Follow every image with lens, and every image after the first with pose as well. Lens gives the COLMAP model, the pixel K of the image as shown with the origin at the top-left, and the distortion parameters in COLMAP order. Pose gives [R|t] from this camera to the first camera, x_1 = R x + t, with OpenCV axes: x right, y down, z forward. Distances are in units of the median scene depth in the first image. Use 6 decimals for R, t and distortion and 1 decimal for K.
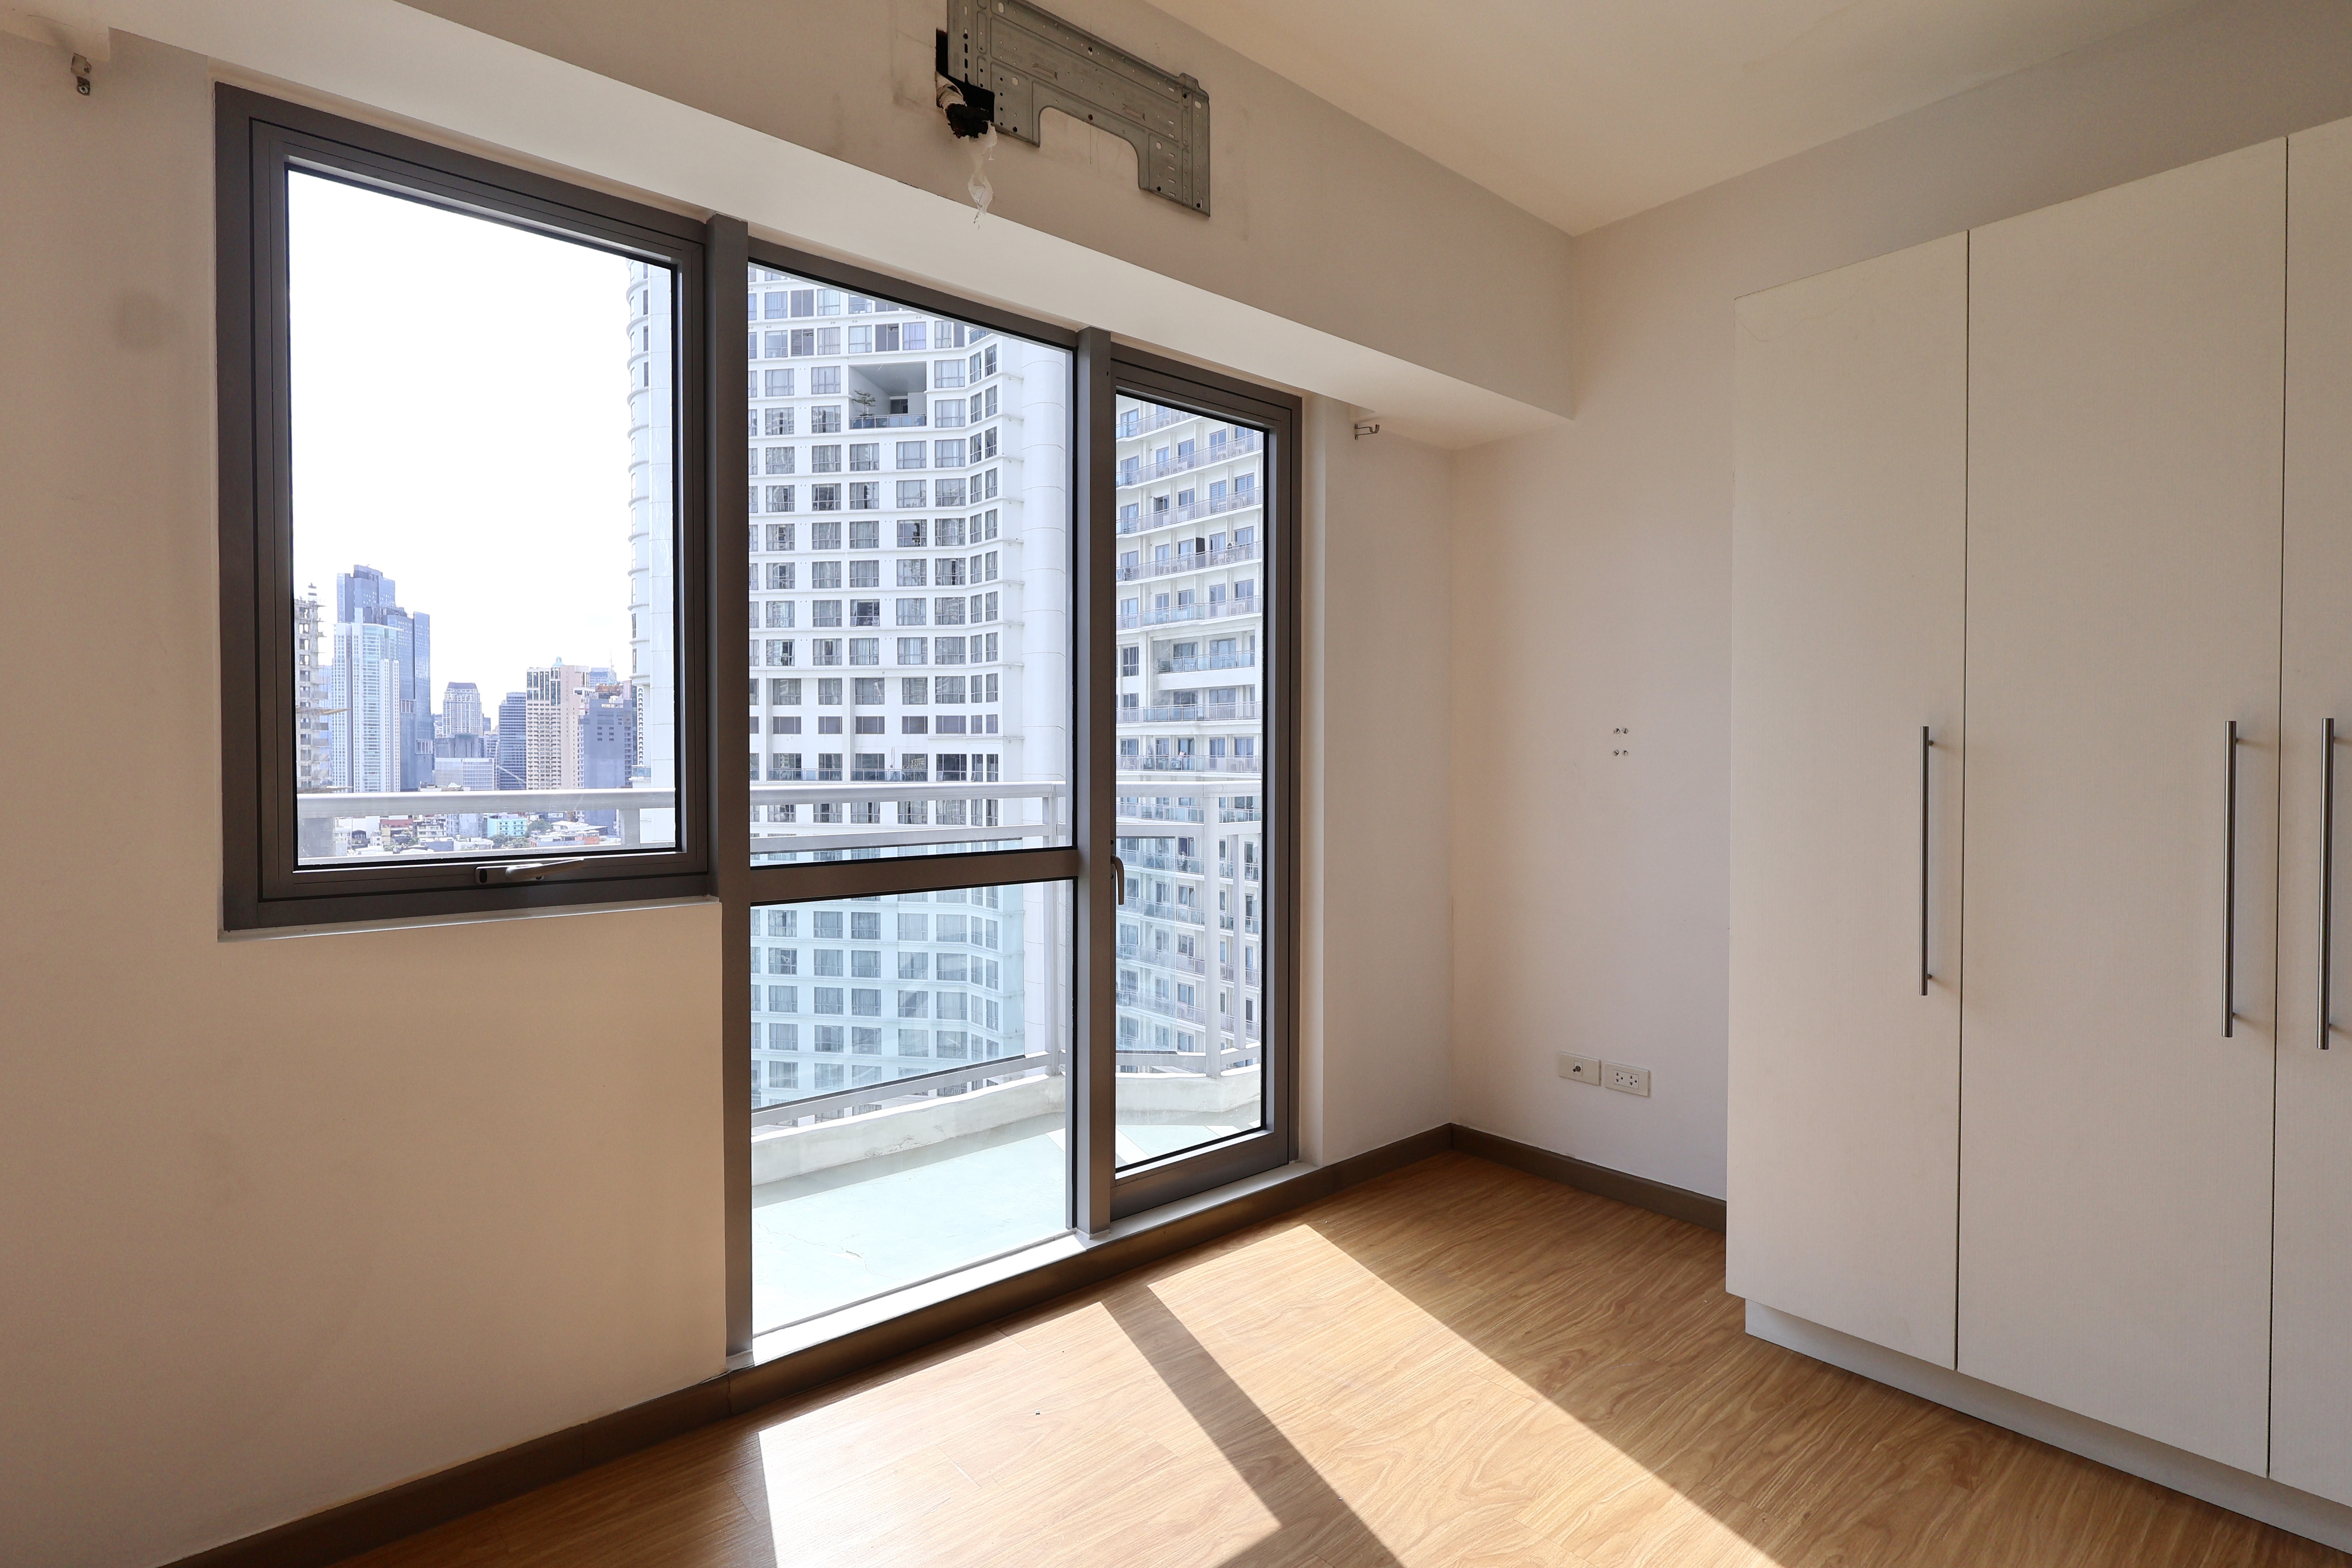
lens RADIAL K [[1148.4, 0, 1173.6], [0, 1148.4, 773.2], [0, 0, 1]] dist [-0.004124, 0.000186]
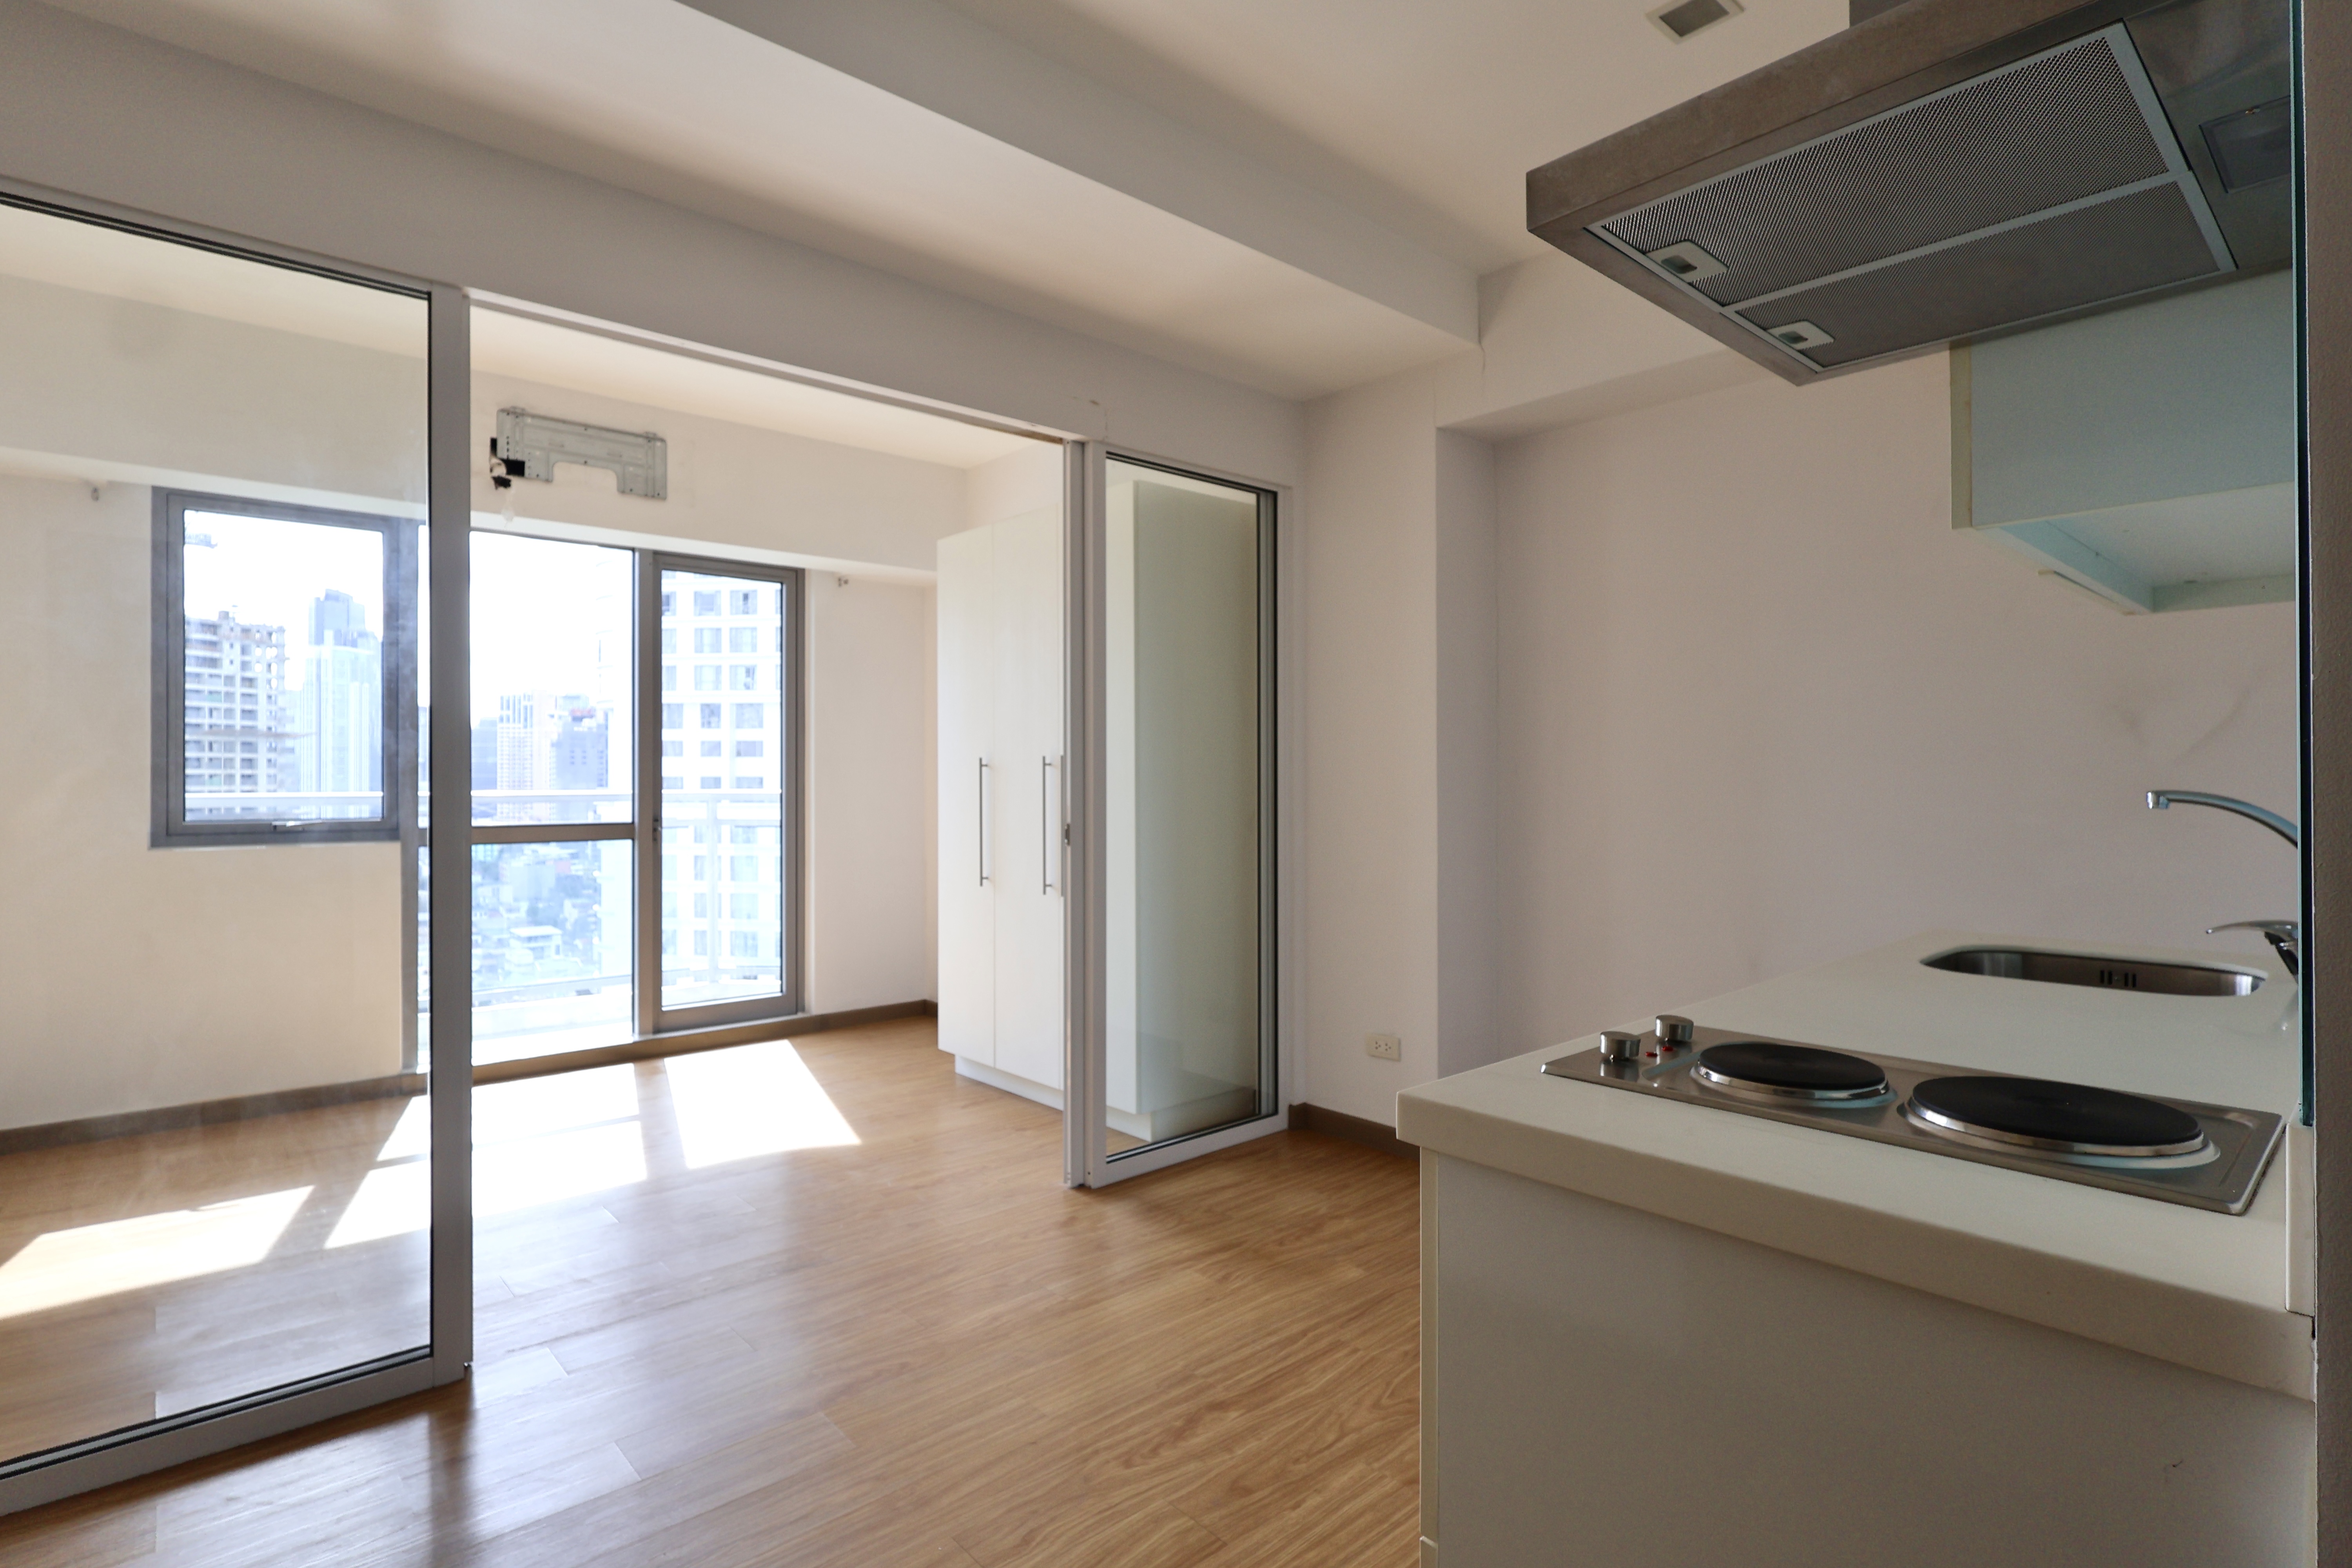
lens RADIAL K [[1148.4, 0, 1173.6], [0, 1148.4, 773.2], [0, 0, 1]] dist [-0.004124, 0.000186]
pose [[0.999835, -0.001491, 0.018102, 0.895263], [0.001851, 0.999800, -0.019905, 0.028521], [-0.018068, 0.019936, 0.999638, -1.012019]]
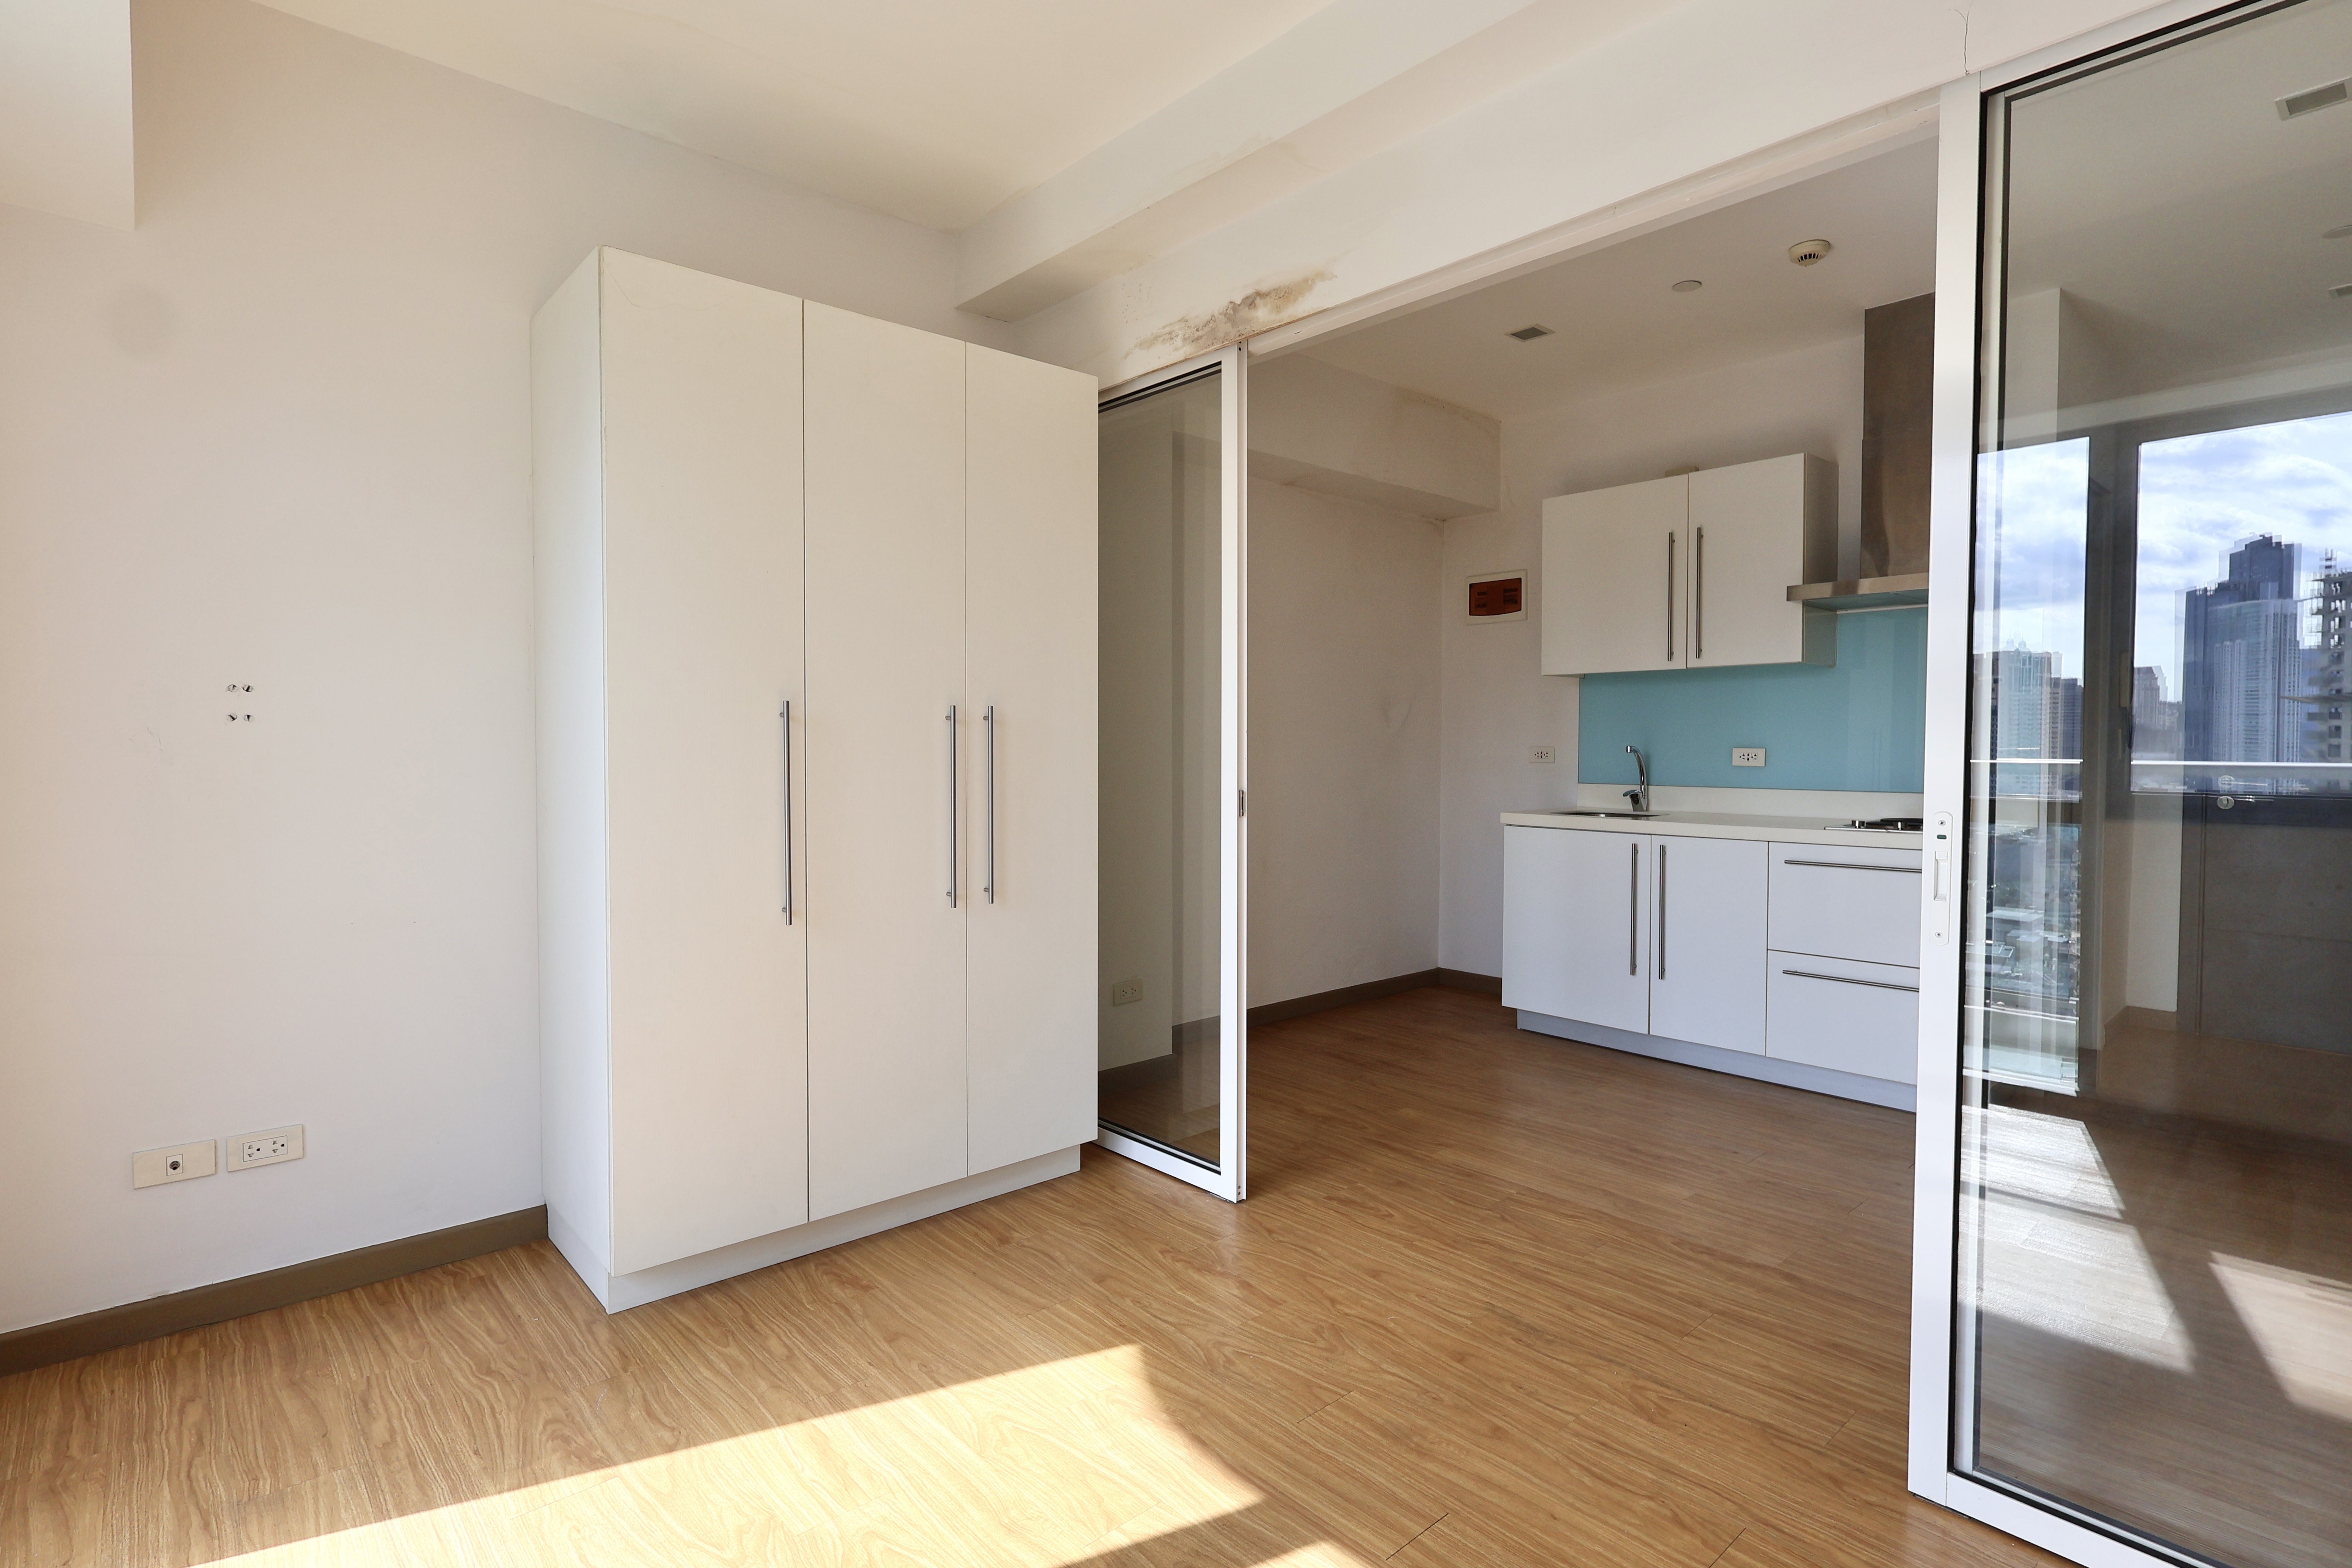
lens RADIAL K [[1148.4, 0, 1173.6], [0, 1148.4, 773.2], [0, 0, 1]] dist [-0.004124, 0.000186]
pose [[-0.016139, -0.026370, 0.999522, -0.509348], [0.010508, 0.999592, 0.026541, 0.006879], [-0.999815, 0.010932, -0.015856, 0.570783]]
